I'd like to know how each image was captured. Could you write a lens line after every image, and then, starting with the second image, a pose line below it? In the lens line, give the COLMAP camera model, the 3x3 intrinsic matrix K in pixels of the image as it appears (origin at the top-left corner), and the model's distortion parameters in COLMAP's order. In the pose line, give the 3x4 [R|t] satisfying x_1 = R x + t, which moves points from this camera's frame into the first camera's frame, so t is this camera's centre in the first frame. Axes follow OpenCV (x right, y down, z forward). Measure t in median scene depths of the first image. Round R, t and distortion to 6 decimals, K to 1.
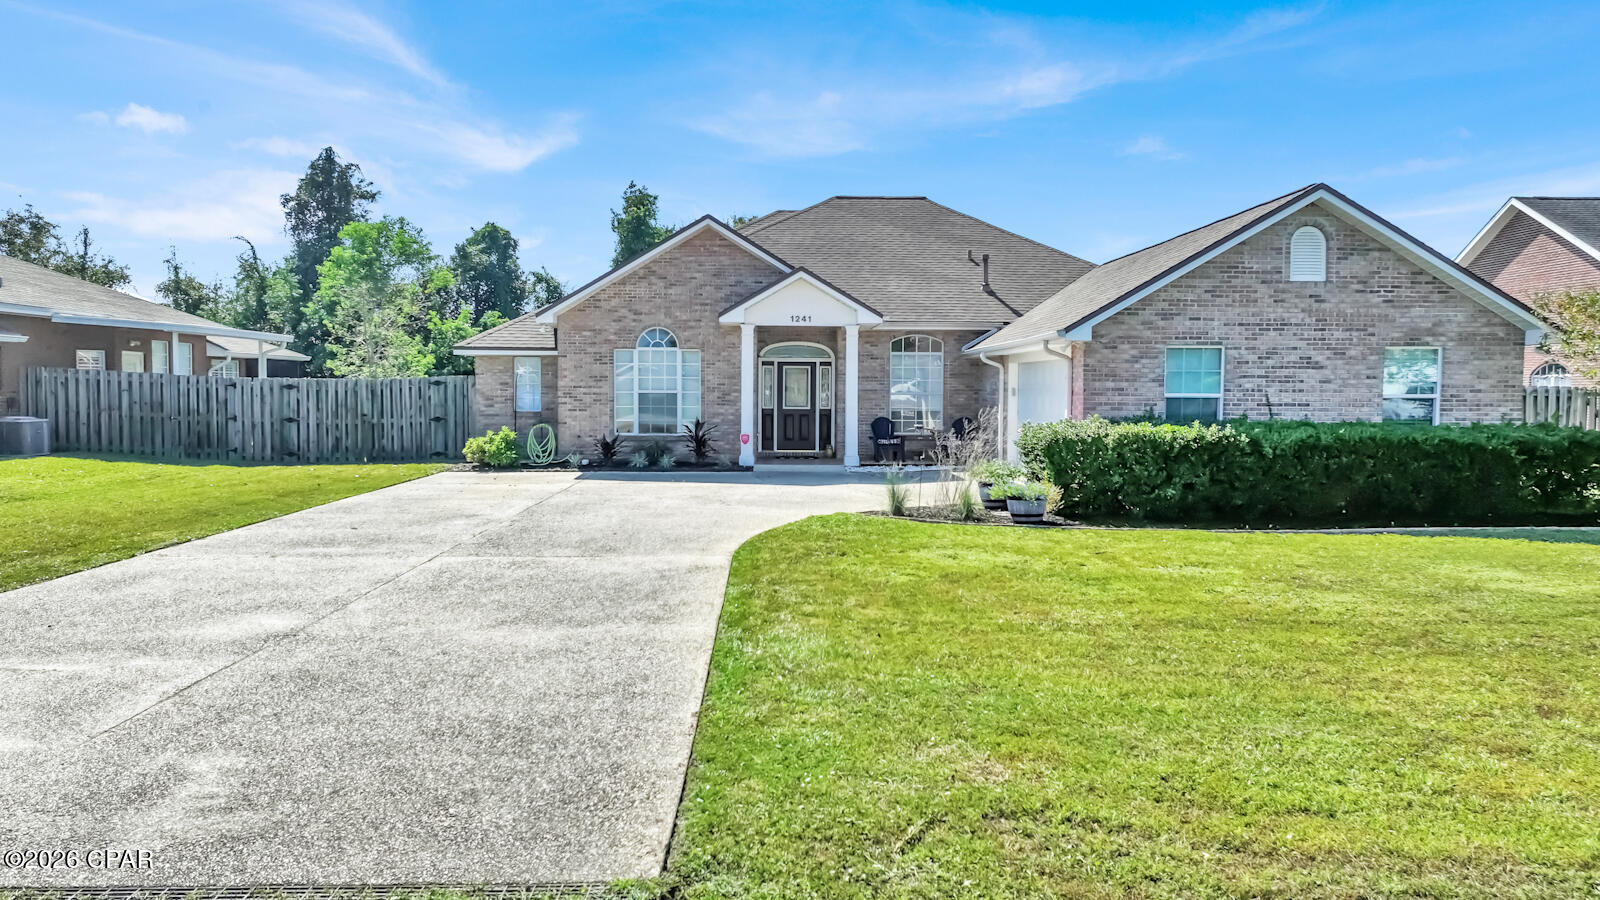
lens RADIAL K [[1125.0, 0, 805.4], [0, 1125.0, 452.5], [0, 0, 1]] dist [0.006561, 0.007278]
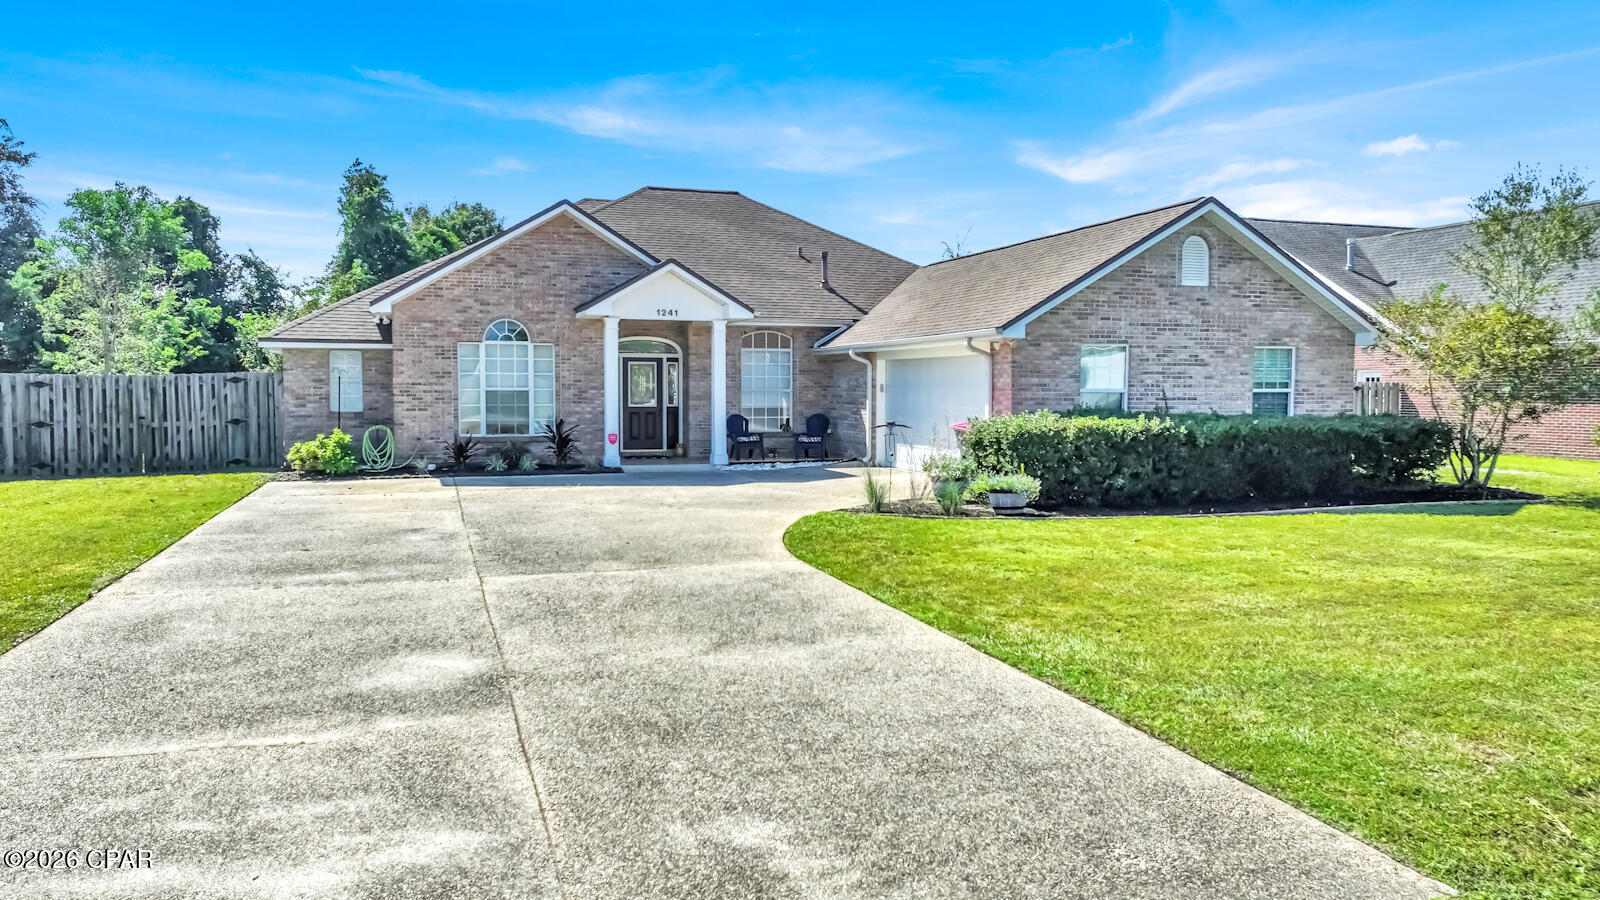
lens RADIAL K [[1125.0, 0, 805.4], [0, 1125.0, 452.5], [0, 0, 1]] dist [0.006561, 0.007278]
pose [[0.956091, -0.019805, 0.292401, -0.175199], [0.019104, 0.999804, 0.005253, -0.002179], [-0.292448, 0.000564, 0.956281, 0.046368]]
